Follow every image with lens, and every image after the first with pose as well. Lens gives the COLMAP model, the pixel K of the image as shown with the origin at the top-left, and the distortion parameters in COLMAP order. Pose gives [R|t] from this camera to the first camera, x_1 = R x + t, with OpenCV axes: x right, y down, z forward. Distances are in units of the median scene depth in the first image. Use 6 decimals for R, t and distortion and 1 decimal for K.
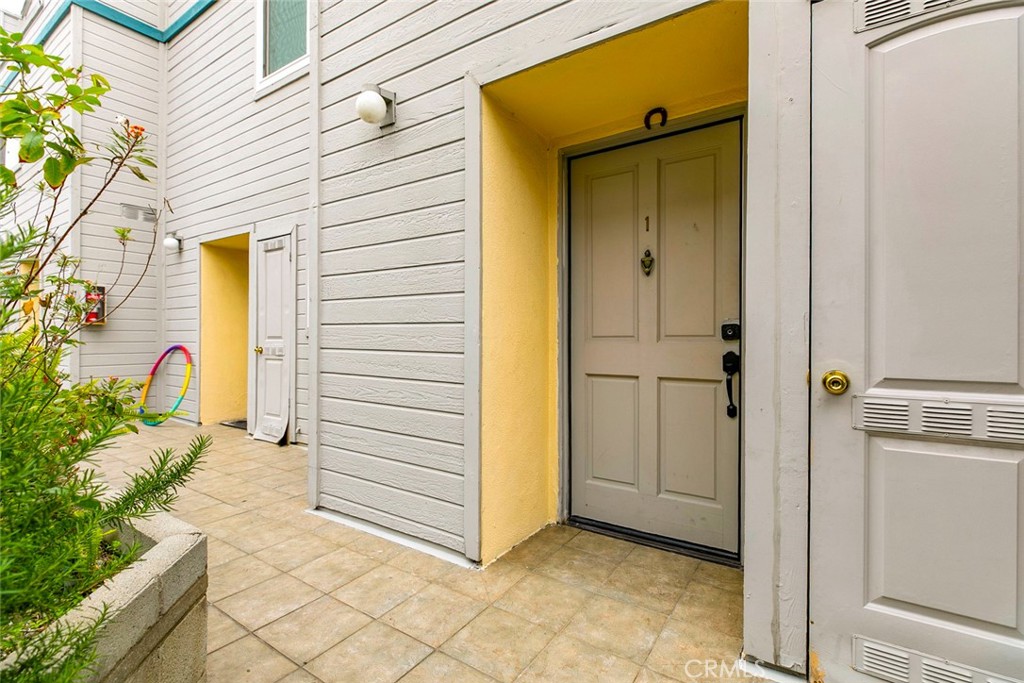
lens RADIAL K [[465.0, 0, 531.7], [0, 465.0, 337.1], [0, 0, 1]] dist [-0.004413, 0.000796]
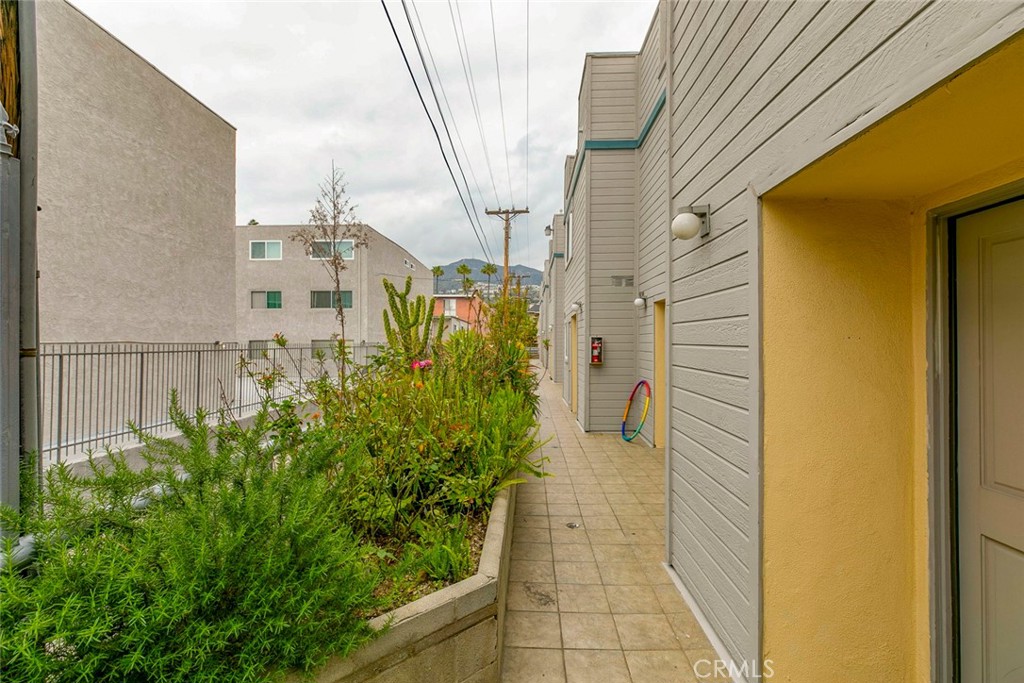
lens RADIAL K [[465.0, 0, 521.2], [0, 465.0, 343.2], [0, 0, 1]] dist [-0.004413, 0.000796]
pose [[0.524060, 0.009296, -0.851630, 0.365772], [-0.012009, 0.999922, 0.003525, -0.208107], [0.851596, 0.008380, 0.524131, 0.095797]]
